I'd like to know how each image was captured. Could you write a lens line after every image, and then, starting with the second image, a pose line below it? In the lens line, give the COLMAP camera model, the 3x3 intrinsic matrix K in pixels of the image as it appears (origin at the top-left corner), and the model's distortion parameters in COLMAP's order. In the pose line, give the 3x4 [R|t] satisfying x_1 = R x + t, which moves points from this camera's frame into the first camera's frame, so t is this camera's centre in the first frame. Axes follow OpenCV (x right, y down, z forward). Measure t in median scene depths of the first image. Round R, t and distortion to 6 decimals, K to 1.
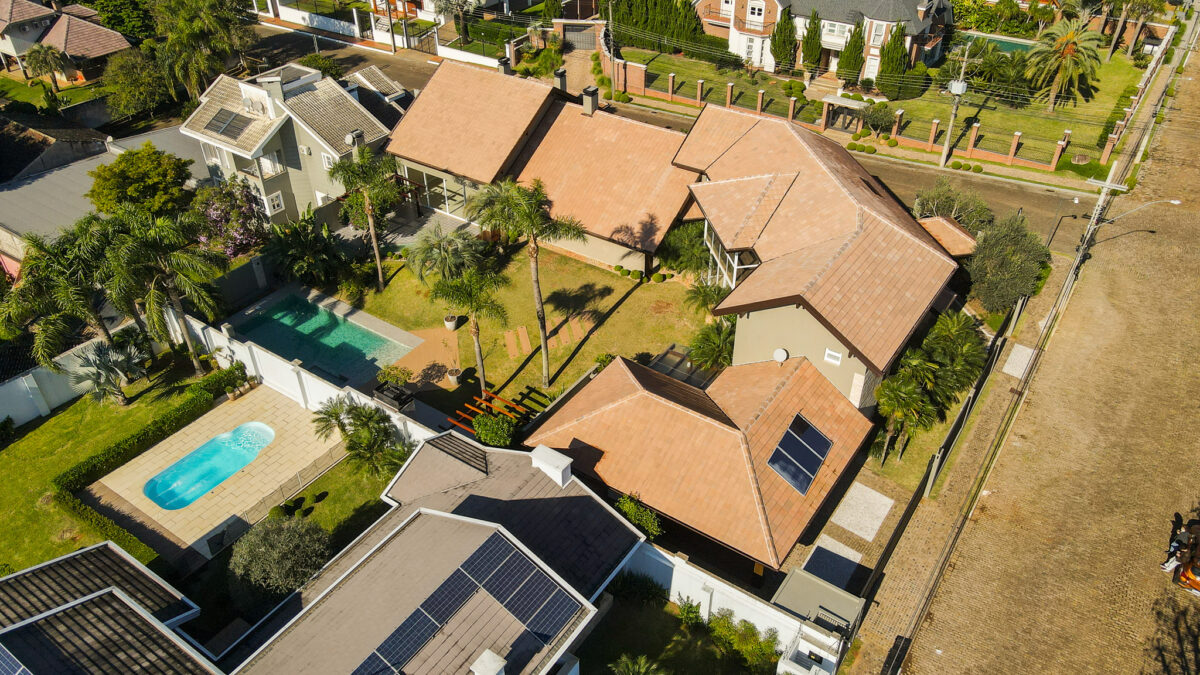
lens RADIAL K [[883.5, 0, 600.7], [0, 883.5, 333.7], [0, 0, 1]] dist [0.004384, 0.025833]
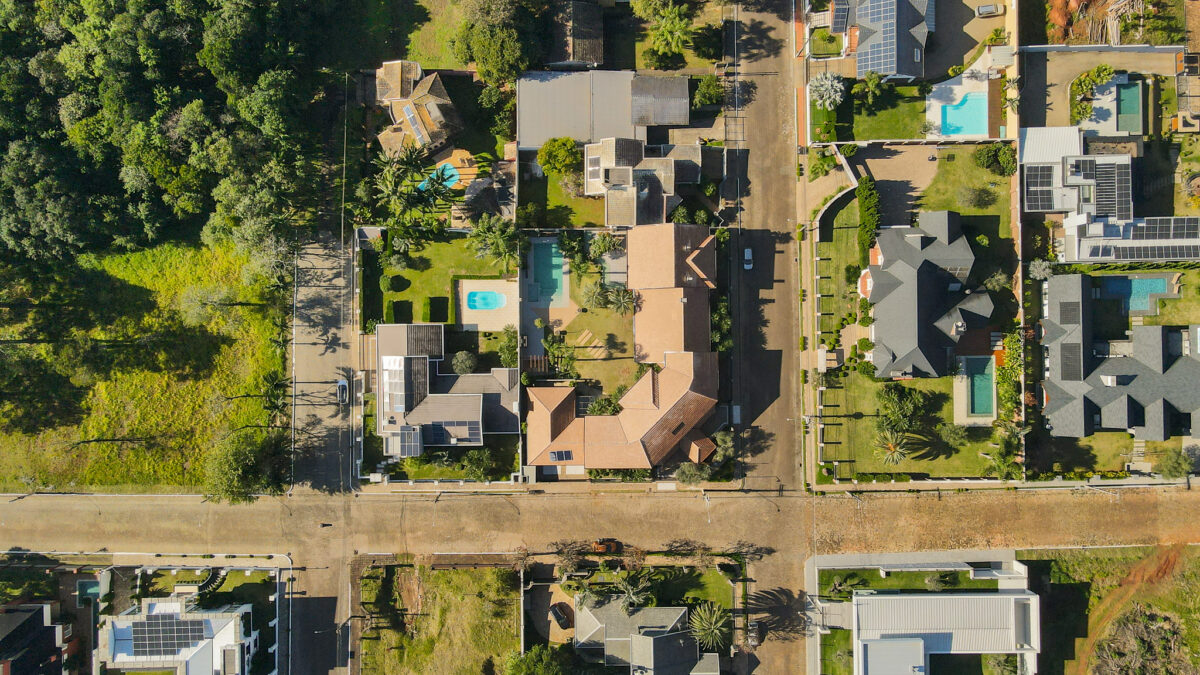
lens RADIAL K [[883.5, 0, 600.7], [0, 883.5, 333.7], [0, 0, 1]] dist [0.004384, 0.025833]
pose [[0.575360, 0.817890, -0.004065, -0.043287], [-0.477345, 0.339825, 0.810346, -1.578493], [0.664155, -0.464300, 0.585938, -0.423650]]
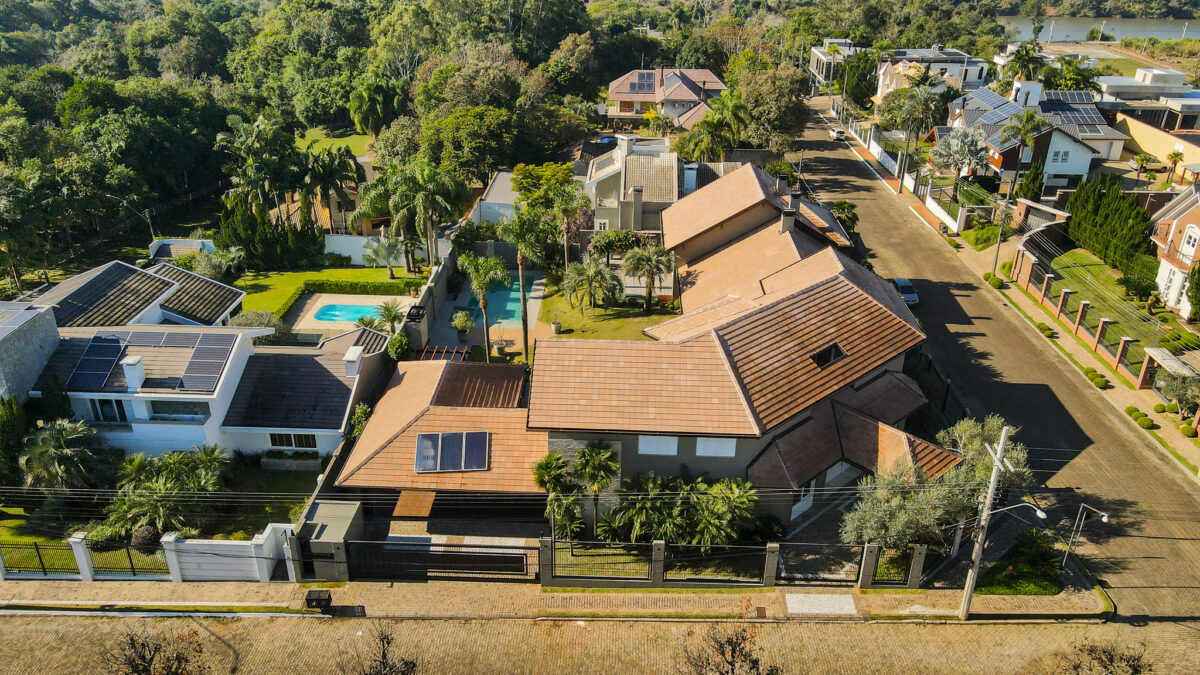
lens RADIAL K [[883.5, 0, 600.7], [0, 883.5, 333.7], [0, 0, 1]] dist [0.004384, 0.025833]
pose [[0.537065, 0.380299, -0.752950, 0.562137], [-0.508652, 0.858074, 0.070583, -0.086523], [0.672930, 0.345082, 0.654282, 0.162843]]
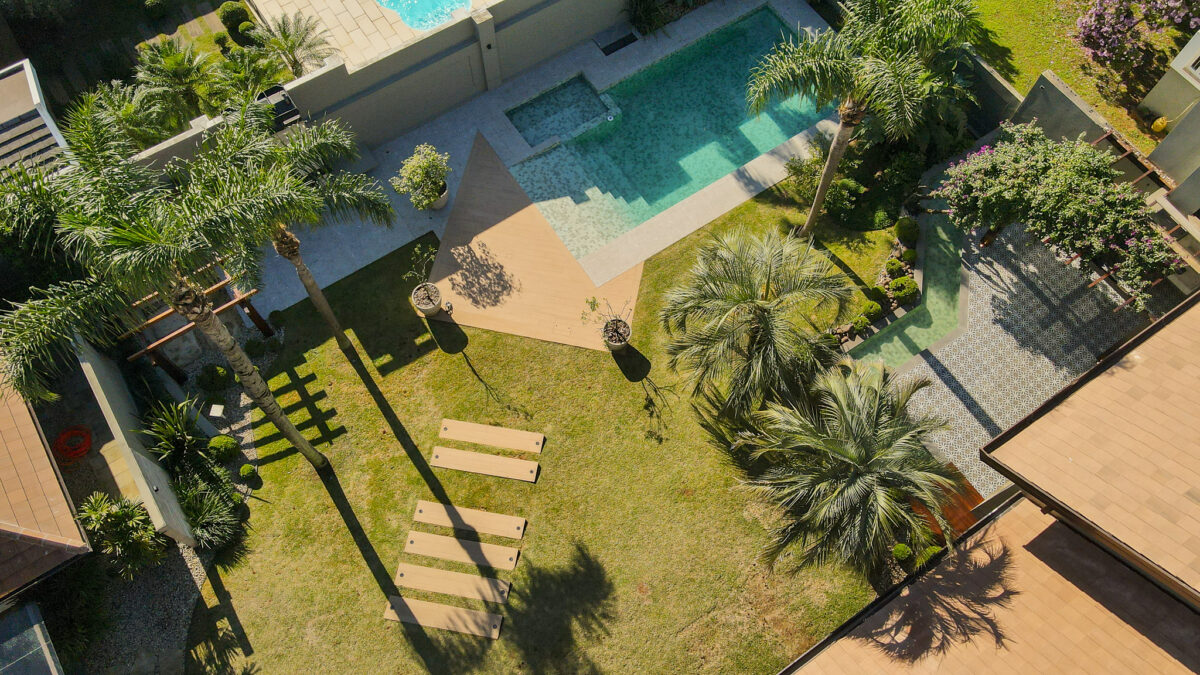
lens RADIAL K [[883.5, 0, 600.7], [0, 883.5, 333.7], [0, 0, 1]] dist [0.004384, 0.025833]
pose [[-0.369142, 0.846004, -0.384722, 0.002877], [-0.546349, 0.137334, 0.826222, -0.265085], [0.751823, 0.515185, 0.411518, 0.566814]]
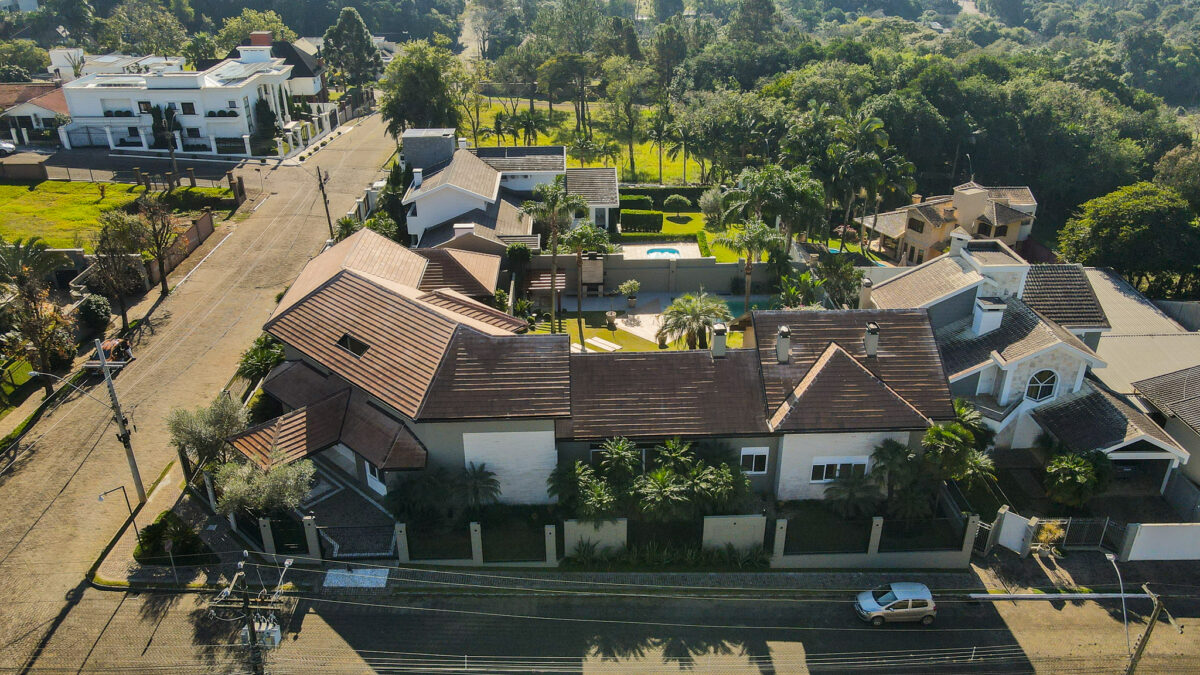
lens RADIAL K [[883.5, 0, 600.7], [0, 883.5, 333.7], [0, 0, 1]] dist [0.004384, 0.025833]
pose [[-0.801282, 0.274897, -0.531394, 0.396434], [-0.347996, 0.508341, 0.787710, -0.682270], [0.486669, 0.816101, -0.311661, 0.941454]]
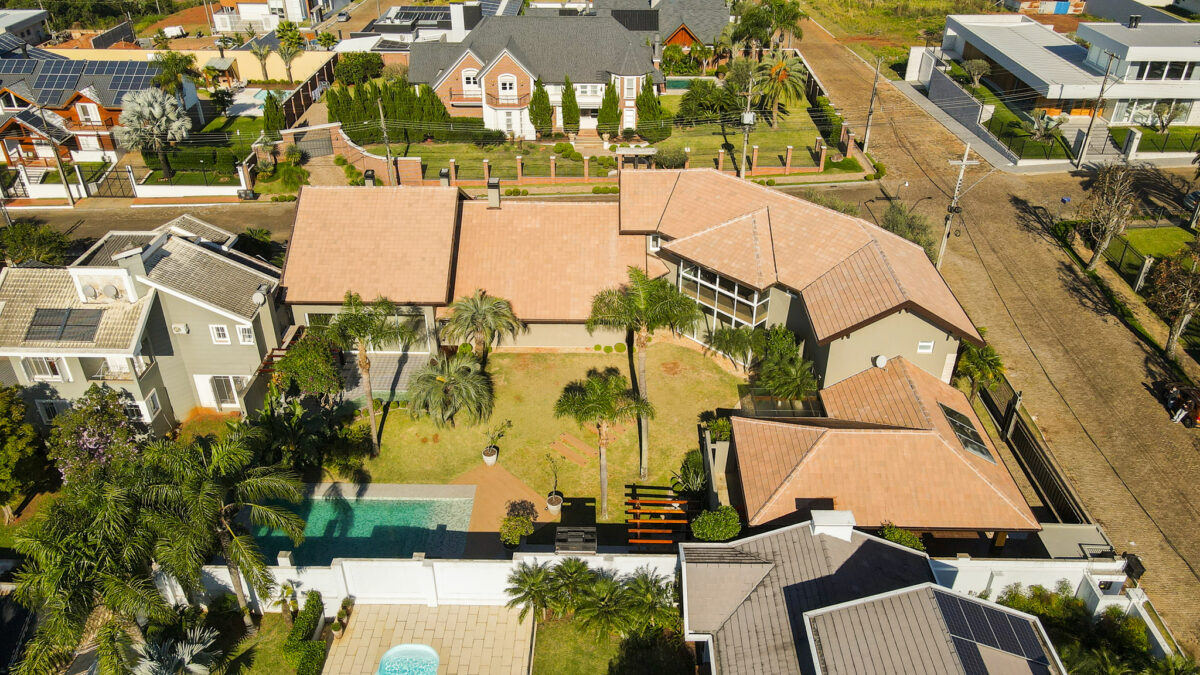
lens RADIAL K [[883.5, 0, 600.7], [0, 883.5, 333.7], [0, 0, 1]] dist [0.004384, 0.025833]
pose [[0.831615, -0.286634, 0.475665, -0.325932], [0.323026, 0.946374, 0.005528, -0.069234], [-0.451742, 0.149055, 0.879609, 0.102169]]
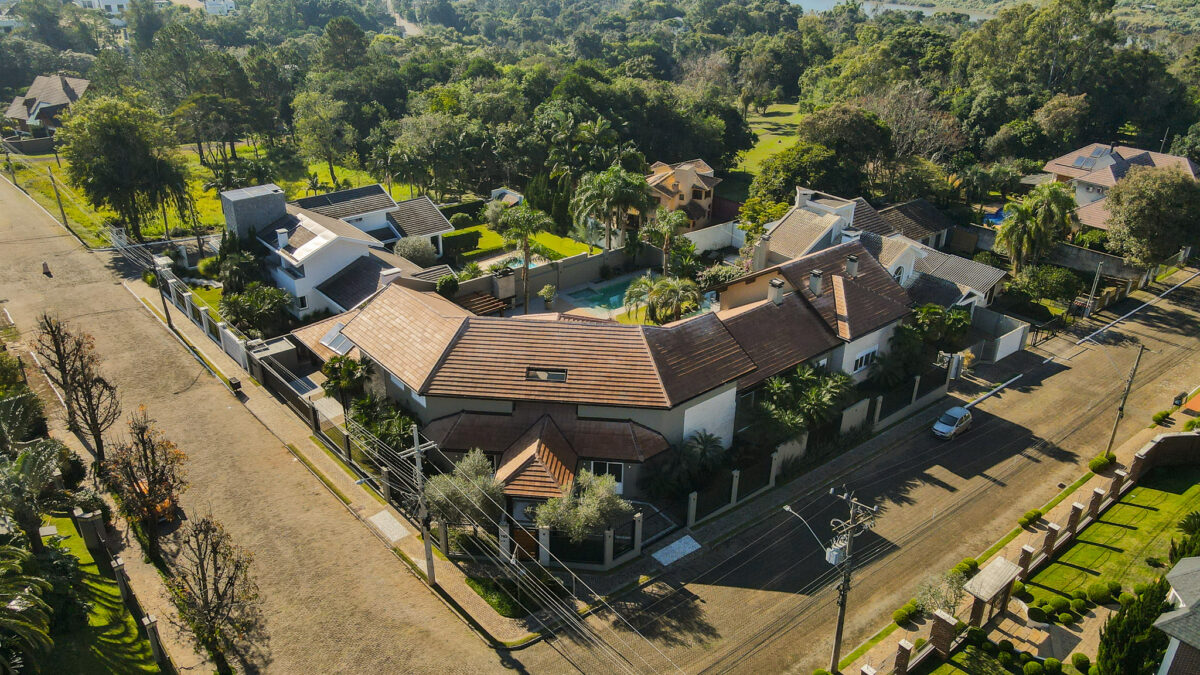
lens RADIAL K [[883.5, 0, 600.7], [0, 883.5, 333.7], [0, 0, 1]] dist [0.004384, 0.025833]
pose [[-0.258692, 0.421016, -0.869381, 0.783014], [-0.583571, 0.649090, 0.487982, -0.495935], [0.769755, 0.633583, 0.077778, 0.619582]]
